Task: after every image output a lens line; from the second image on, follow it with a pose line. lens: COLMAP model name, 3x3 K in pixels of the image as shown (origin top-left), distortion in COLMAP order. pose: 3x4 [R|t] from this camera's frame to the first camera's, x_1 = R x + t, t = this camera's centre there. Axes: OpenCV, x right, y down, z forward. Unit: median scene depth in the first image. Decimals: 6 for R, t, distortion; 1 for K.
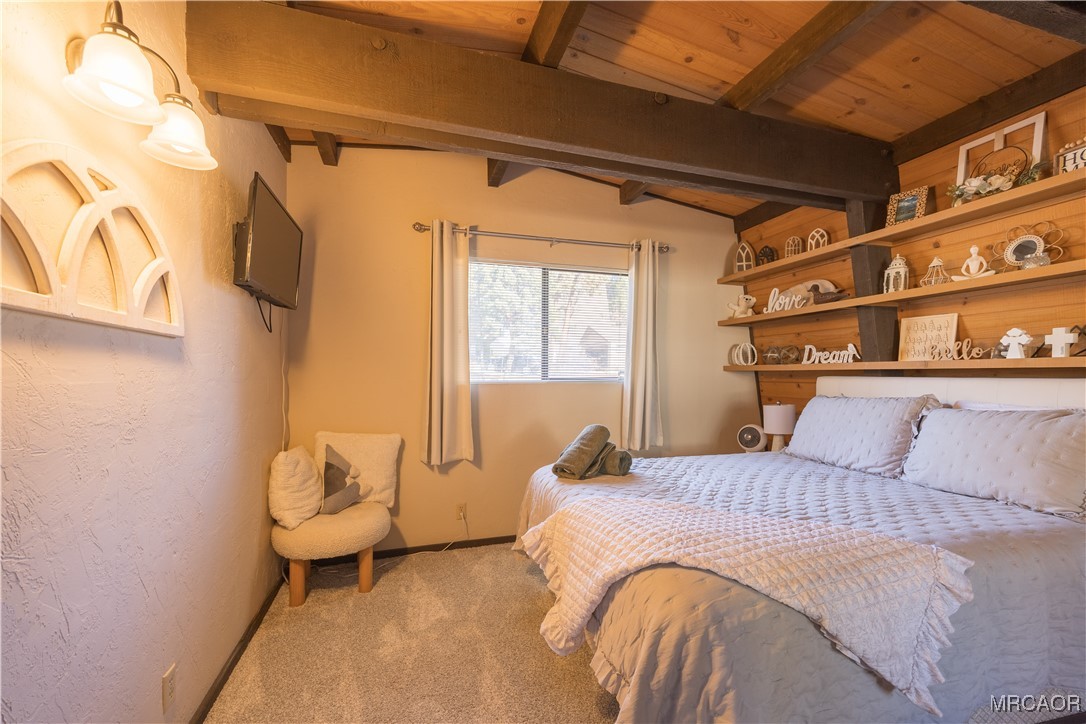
lens RADIAL K [[428.6, 0, 544.4], [0, 428.6, 362.7], [0, 0, 1]] dist [0.000286, -0.000039]
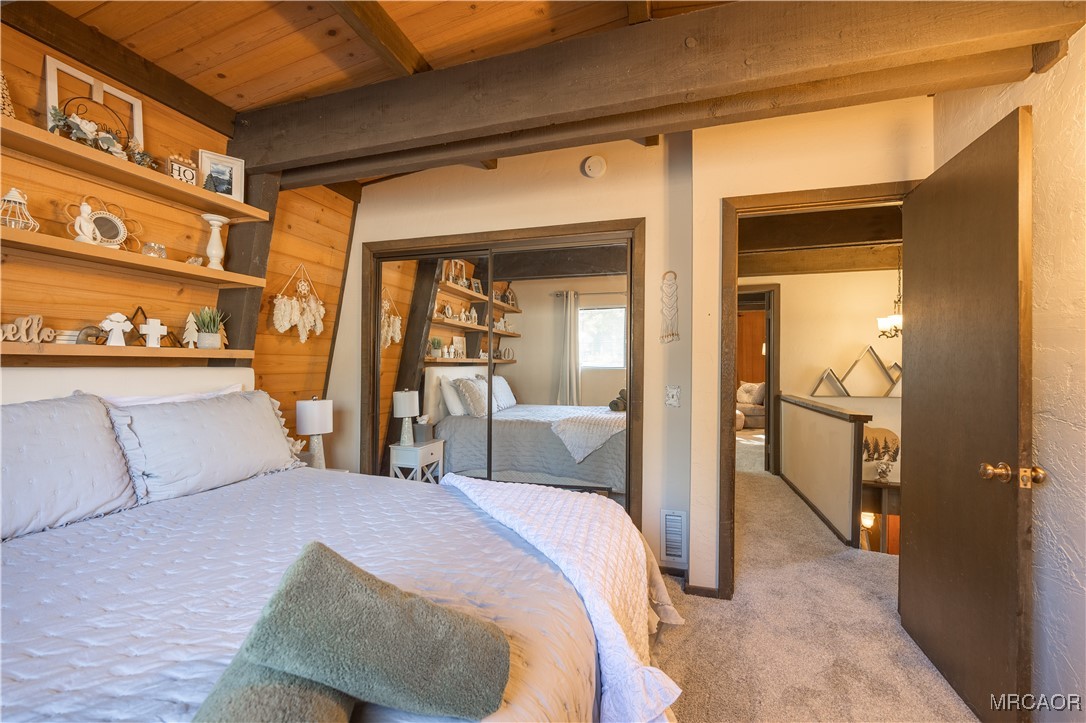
lens RADIAL K [[428.6, 0, 544.4], [0, 428.6, 362.2], [0, 0, 1]] dist [0.000286, -0.000039]
pose [[-0.809668, -0.004015, 0.586875, -0.274651], [-0.025069, 0.999301, -0.027749, 0.041844], [-0.586353, -0.037179, -0.809202, 1.812926]]
